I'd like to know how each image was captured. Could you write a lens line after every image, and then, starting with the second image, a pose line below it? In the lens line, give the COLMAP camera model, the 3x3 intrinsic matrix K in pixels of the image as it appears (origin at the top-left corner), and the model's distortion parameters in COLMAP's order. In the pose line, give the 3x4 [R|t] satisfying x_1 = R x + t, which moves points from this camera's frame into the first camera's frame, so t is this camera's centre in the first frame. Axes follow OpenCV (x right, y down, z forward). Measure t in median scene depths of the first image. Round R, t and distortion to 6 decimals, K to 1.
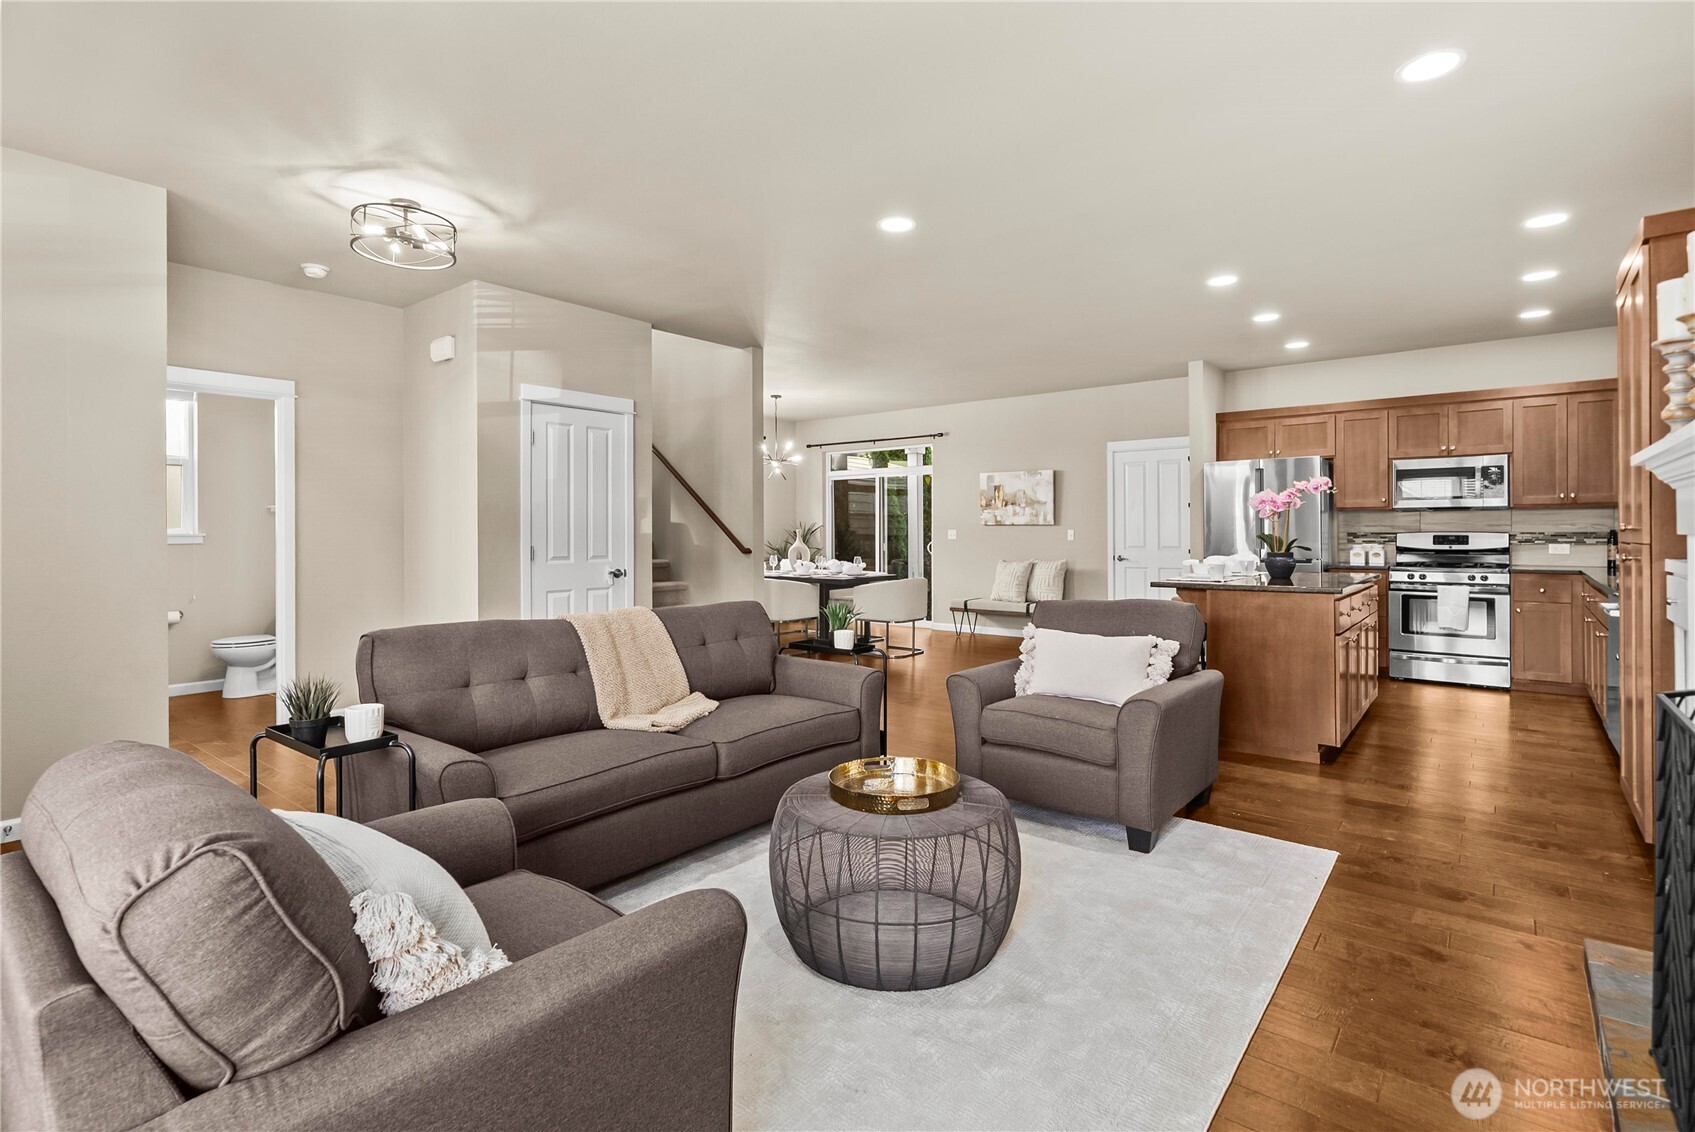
lens RADIAL K [[817.6, 0, 845.3], [0, 817.6, 536.0], [0, 0, 1]] dist [0.000032, -0.000291]
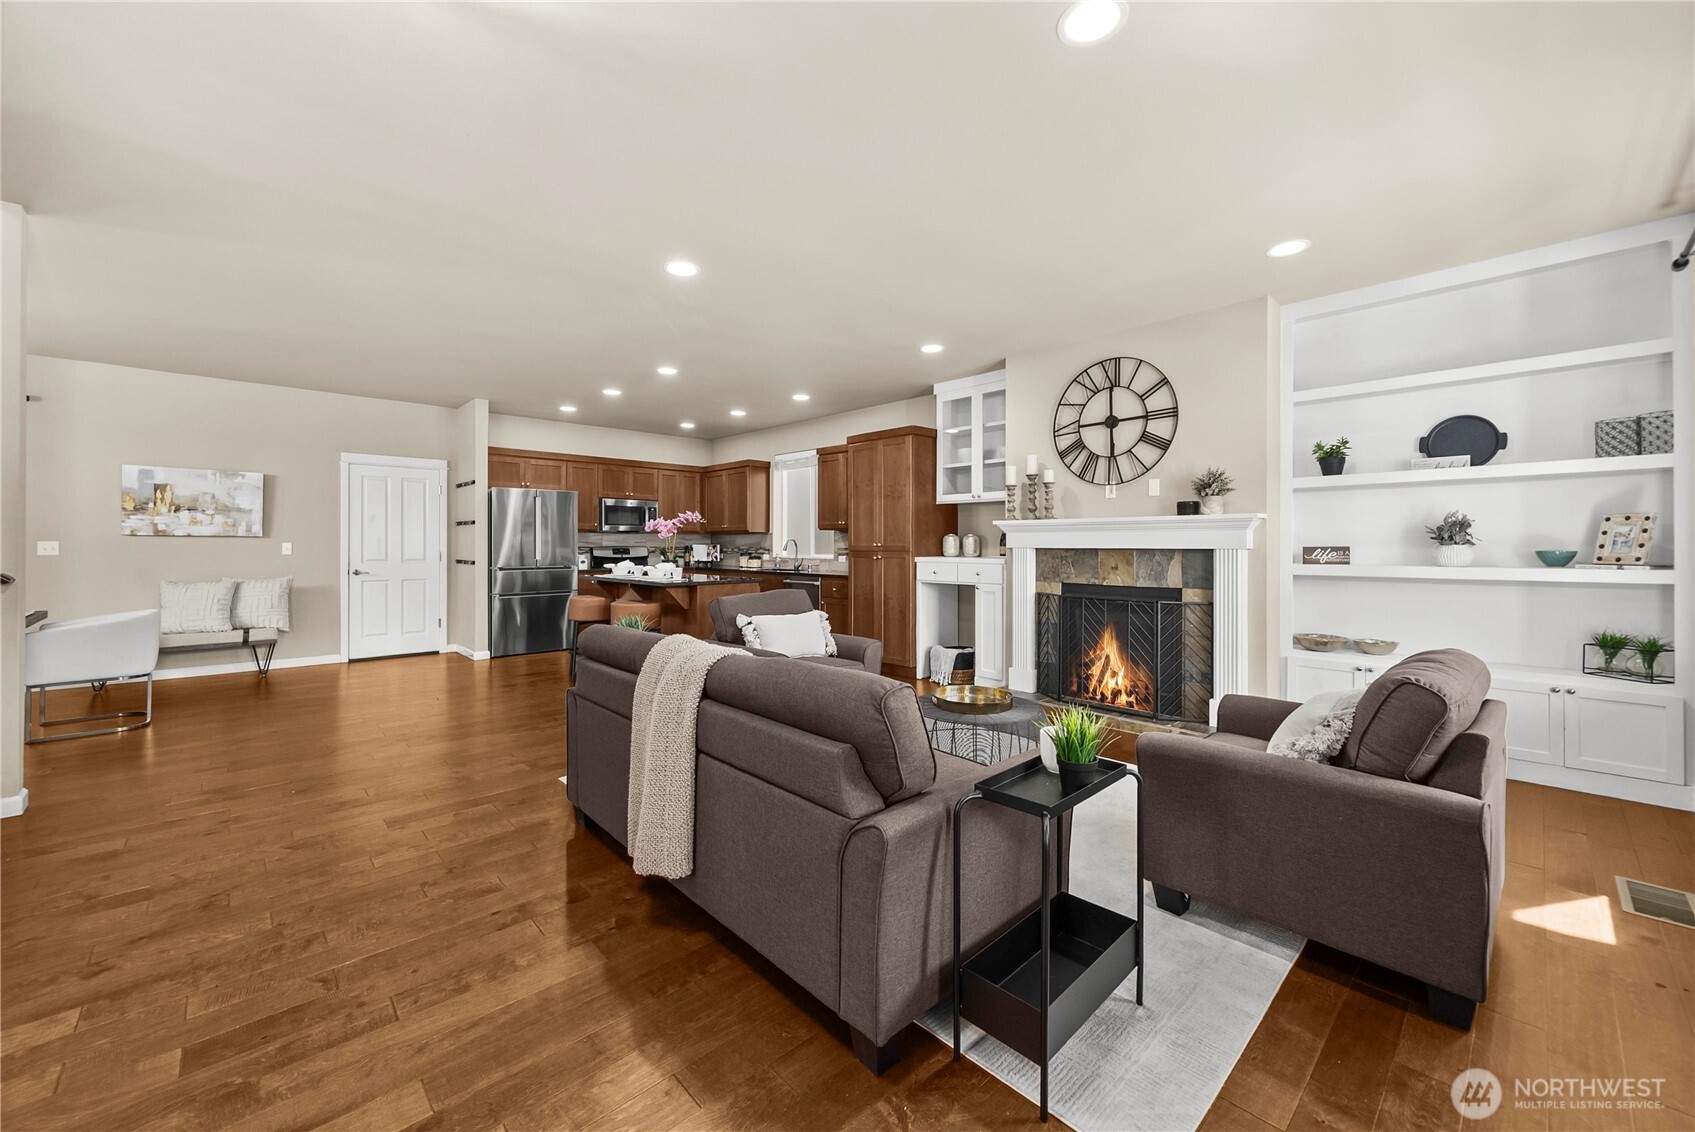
lens RADIAL K [[654.4, 0, 855.9], [0, 654.4, 546.8], [0, 0, 1]] dist [-0.000752, -0.000076]
pose [[0.127312, 0.000168, 0.991863, -0.468651], [0.001304, 0.999999, -0.000337, -0.003066], [-0.991862, 0.001336, 0.127312, 0.386760]]
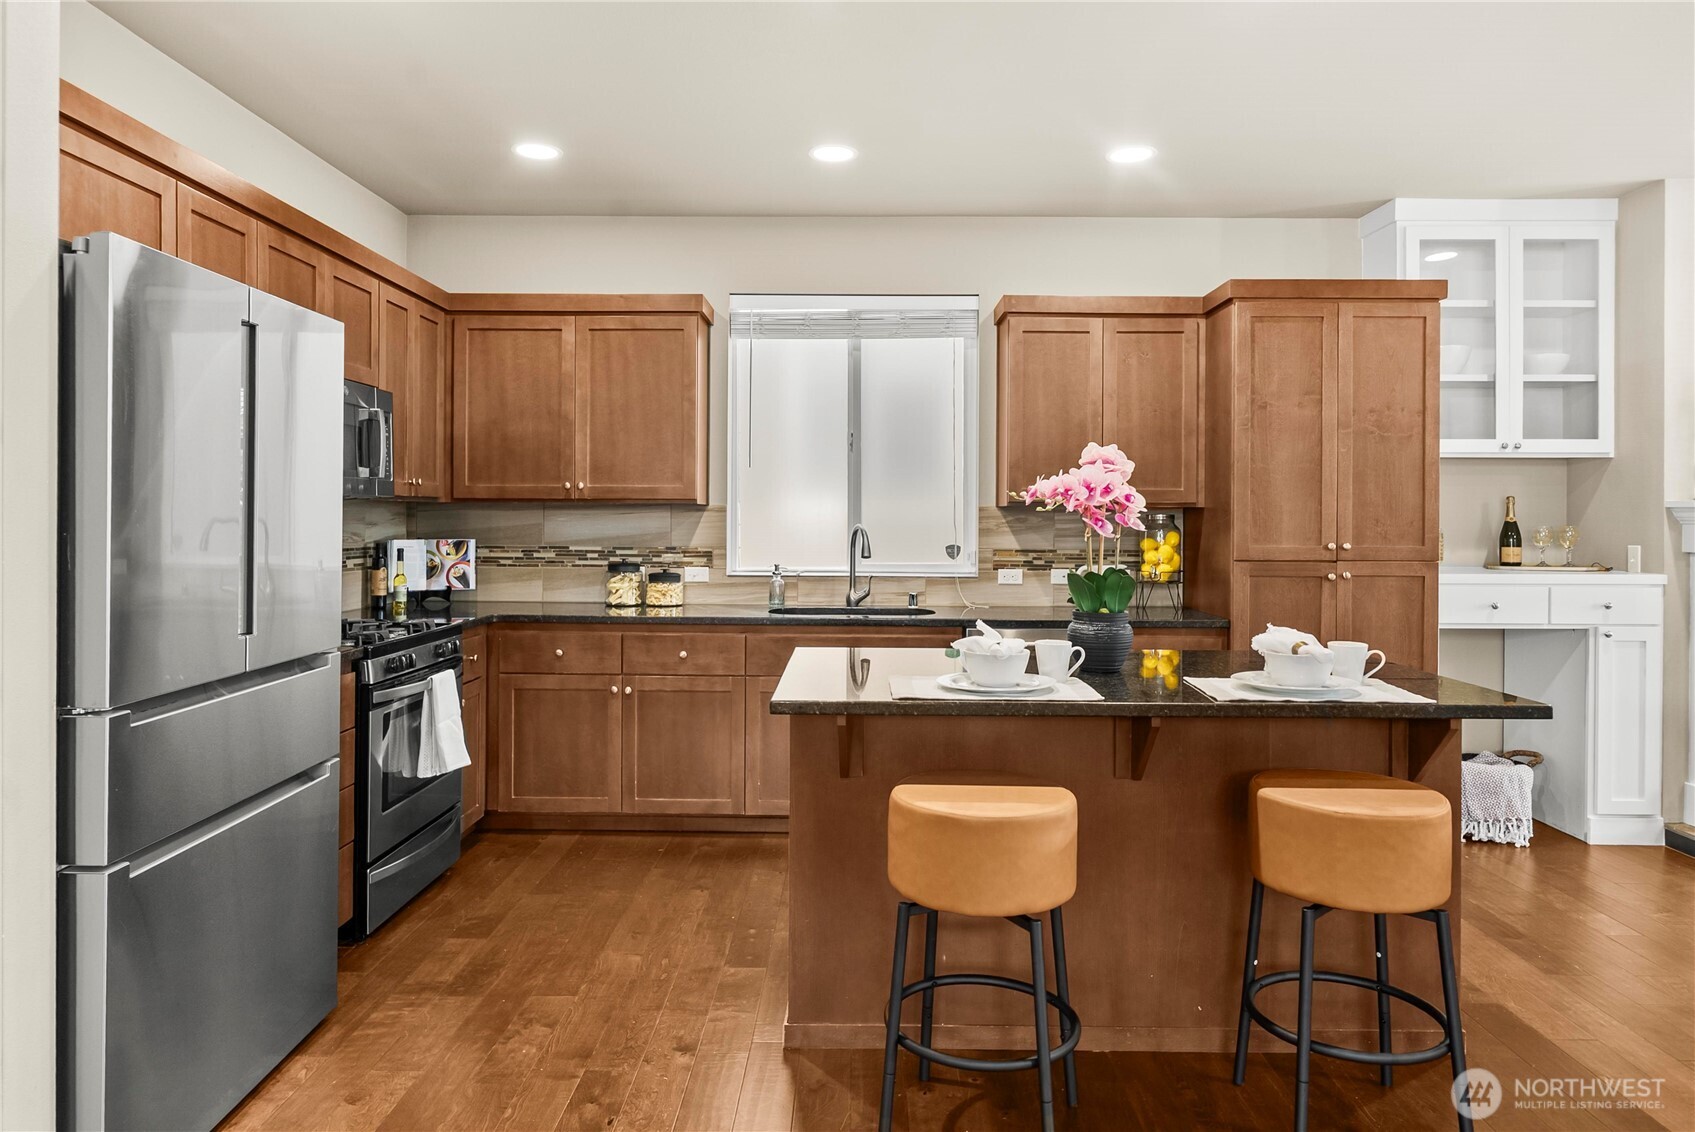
lens RADIAL K [[1069.7, 0, 845.7], [0, 1069.7, 512.5], [0, 0, 1]] dist [0.002567, -0.000755]
pose [[-0.617556, 0.005295, 0.786509, 0.132333], [-0.000117, 0.999977, -0.006824, -0.022054], [-0.786527, -0.004307, -0.617541, 1.108542]]
